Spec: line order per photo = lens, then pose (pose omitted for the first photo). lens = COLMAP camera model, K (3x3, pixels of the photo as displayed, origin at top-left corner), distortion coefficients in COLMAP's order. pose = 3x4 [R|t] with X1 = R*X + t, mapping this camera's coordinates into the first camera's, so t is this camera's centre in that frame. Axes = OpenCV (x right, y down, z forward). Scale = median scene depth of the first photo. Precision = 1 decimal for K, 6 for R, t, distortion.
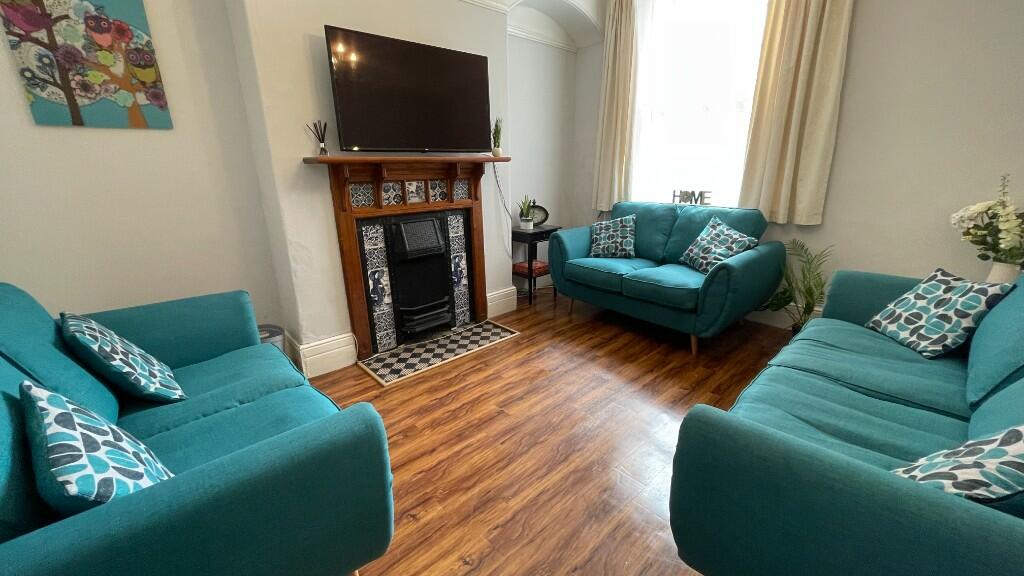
lens RADIAL K [[410.5, 0, 518.4], [0, 410.5, 286.4], [0, 0, 1]] dist [-0.000041, -0.002533]
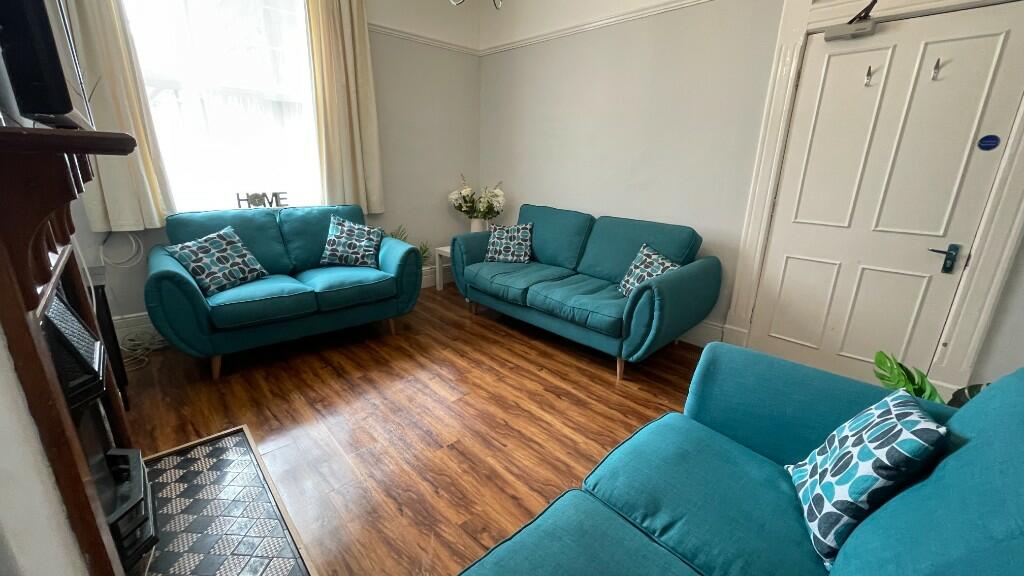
lens RADIAL K [[410.5, 0, 518.4], [0, 410.5, 286.4], [0, 0, 1]] dist [-0.000041, -0.002533]
pose [[-0.003161, -0.267156, 0.963648, -0.805488], [0.257748, 0.930875, 0.258916, -0.207384], [-0.966207, 0.249196, 0.065917, 0.717754]]
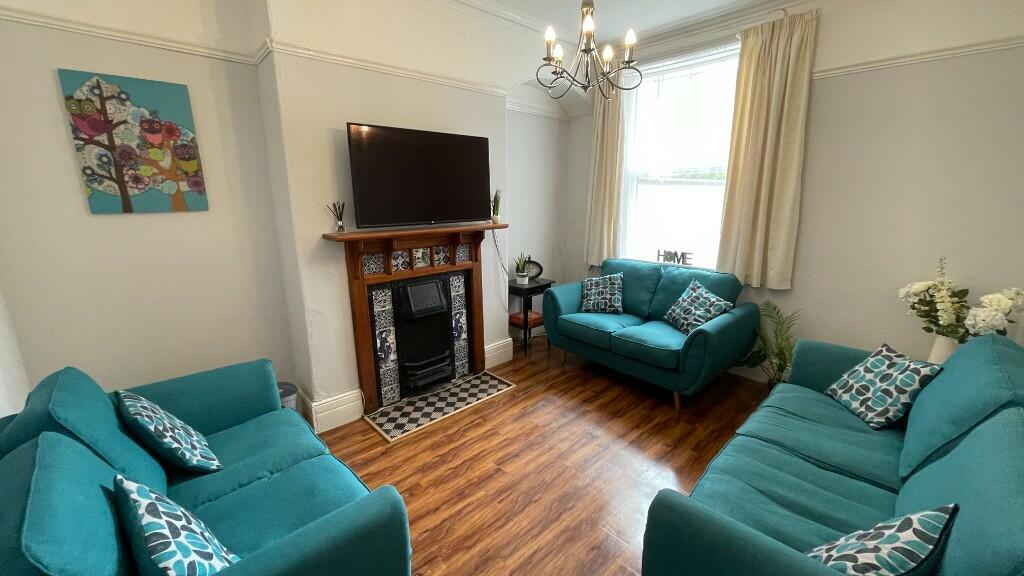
lens RADIAL K [[410.5, 0, 518.4], [0, 410.5, 286.4], [0, 0, 1]] dist [-0.000041, -0.002533]
pose [[0.999885, 0.007083, 0.013406, -0.007980], [-0.006205, 0.997904, -0.064420, -0.108634], [-0.013834, 0.064329, 0.997833, -0.117544]]
